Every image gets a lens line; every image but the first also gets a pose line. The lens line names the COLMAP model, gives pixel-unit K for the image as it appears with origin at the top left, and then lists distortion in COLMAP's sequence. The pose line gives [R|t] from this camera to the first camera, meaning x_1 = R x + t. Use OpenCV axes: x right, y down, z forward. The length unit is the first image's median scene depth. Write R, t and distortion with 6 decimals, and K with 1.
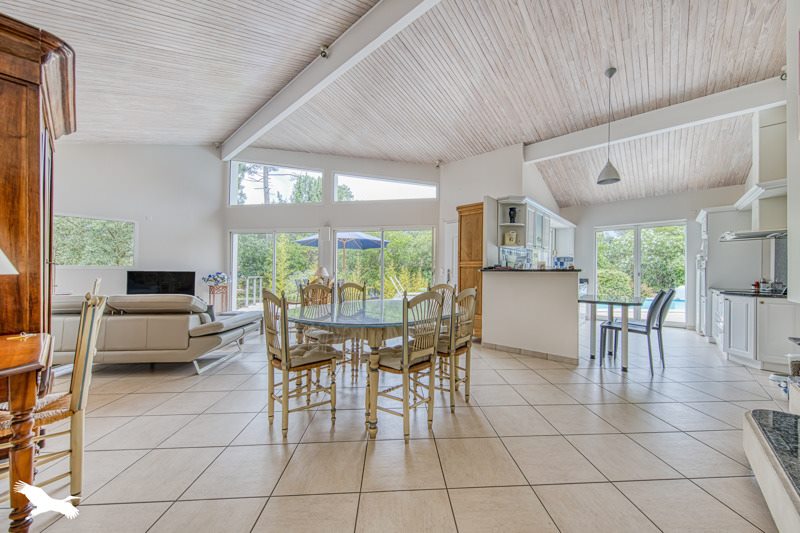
lens RADIAL K [[291.0, 0, 398.3], [0, 291.0, 269.7], [0, 0, 1]] dist [0.000203, -0.000052]
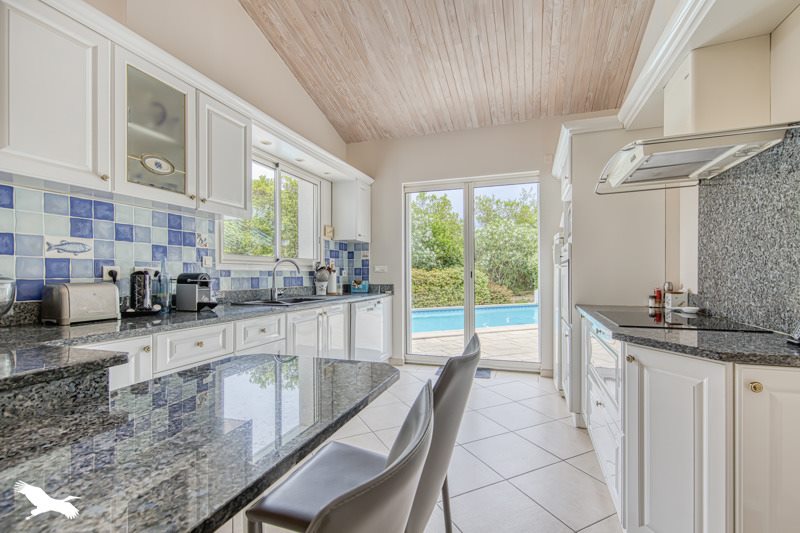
lens RADIAL K [[366.6, 0, 400.2], [0, 366.6, 269.8], [0, 0, 1]] dist [0.000196, 0.000015]
pose [[0.921480, -0.006410, 0.388374, 0.474833], [0.006759, 0.999977, 0.000468, 0.006077], [-0.388368, 0.002194, 0.921502, 0.462241]]
